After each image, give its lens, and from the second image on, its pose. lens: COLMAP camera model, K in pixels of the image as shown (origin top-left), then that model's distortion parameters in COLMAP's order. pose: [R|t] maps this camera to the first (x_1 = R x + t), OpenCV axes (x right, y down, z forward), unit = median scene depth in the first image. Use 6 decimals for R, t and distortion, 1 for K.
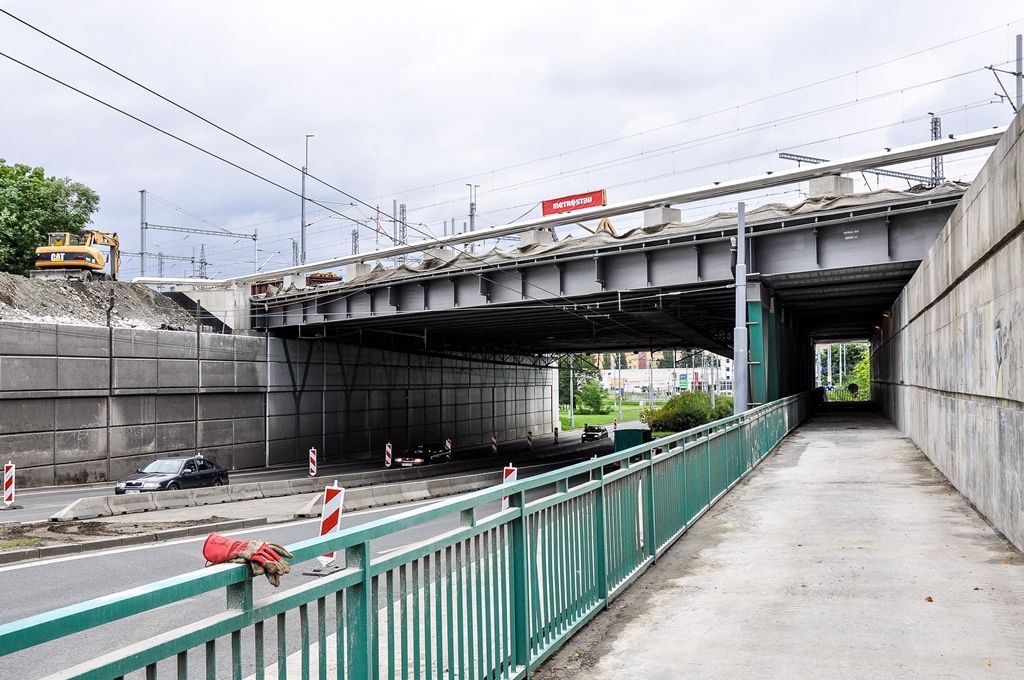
lens RADIAL K [[1147.3, 0, 508.7], [0, 1147.3, 341.5], [0, 0, 1]] dist [0.003684, 0.000000]
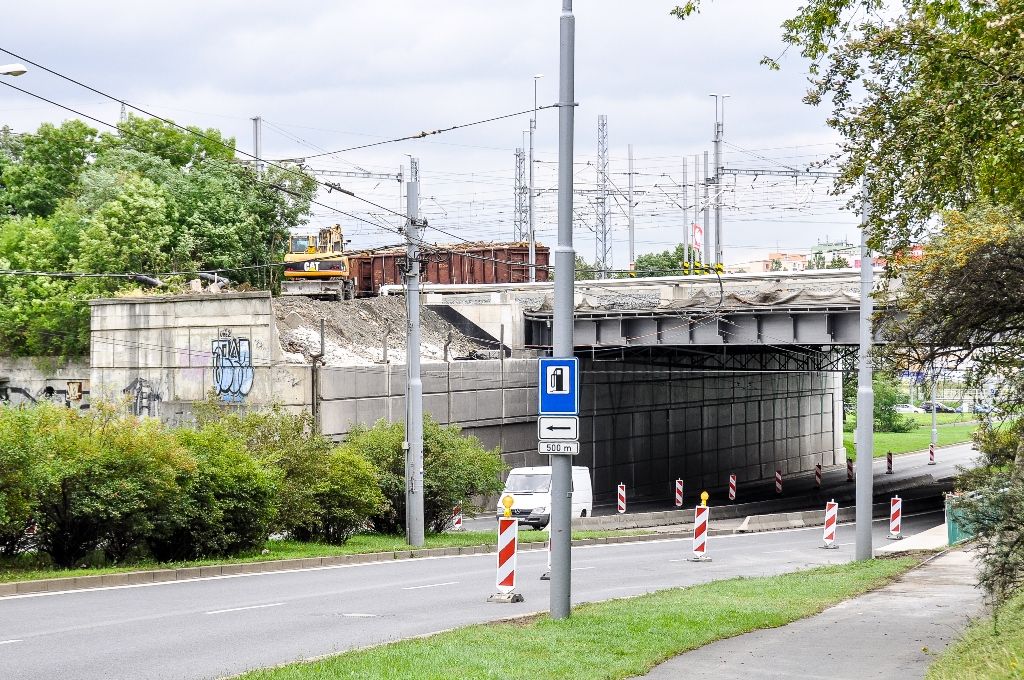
lens RADIAL K [[2565.6, 0, 505.2], [0, 2565.6, 347.6], [0, 0, 1]] dist [0.542521, 0.000000]
pose [[0.998476, 0.001940, -0.055160, -0.168151], [0.000096, 0.999319, 0.036892, -0.104866], [0.055194, -0.036841, 0.997796, -1.205493]]
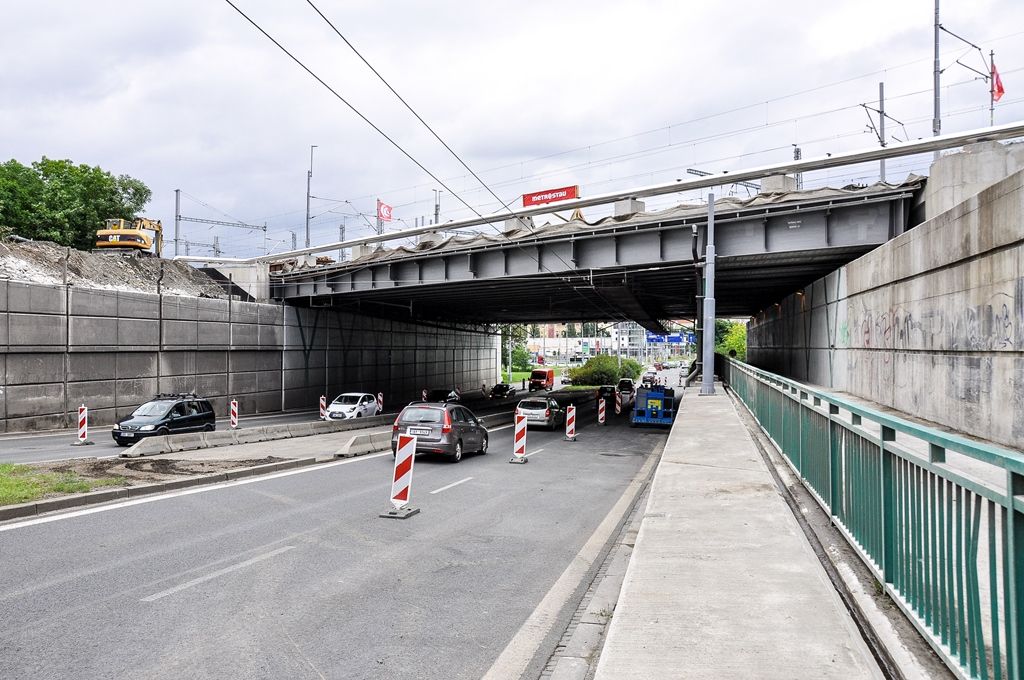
lens RADIAL K [[870.1, 0, 508.6], [0, 870.1, 345.4], [0, 0, 1]] dist [-0.101248, 0.015098]
pose [[0.997435, 0.012199, 0.070529, -0.043219], [-0.014539, 0.999357, 0.032760, 0.006191], [-0.070084, -0.033701, 0.996972, 0.073035]]
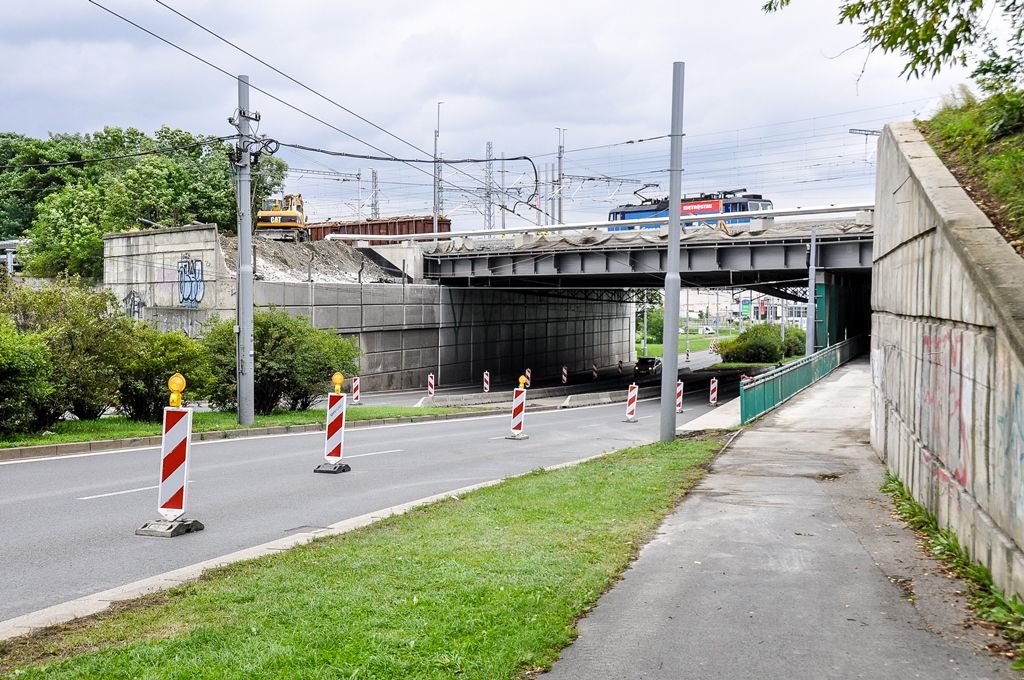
lens RADIAL K [[1378.1, 0, 511.8], [0, 1378.1, 335.8], [0, 0, 1]] dist [0.128984, 0.000000]
pose [[0.999822, 0.014406, -0.012199, -0.136867], [-0.013625, 0.997994, 0.061826, -0.054041], [0.013066, -0.061649, 0.998012, -0.672525]]
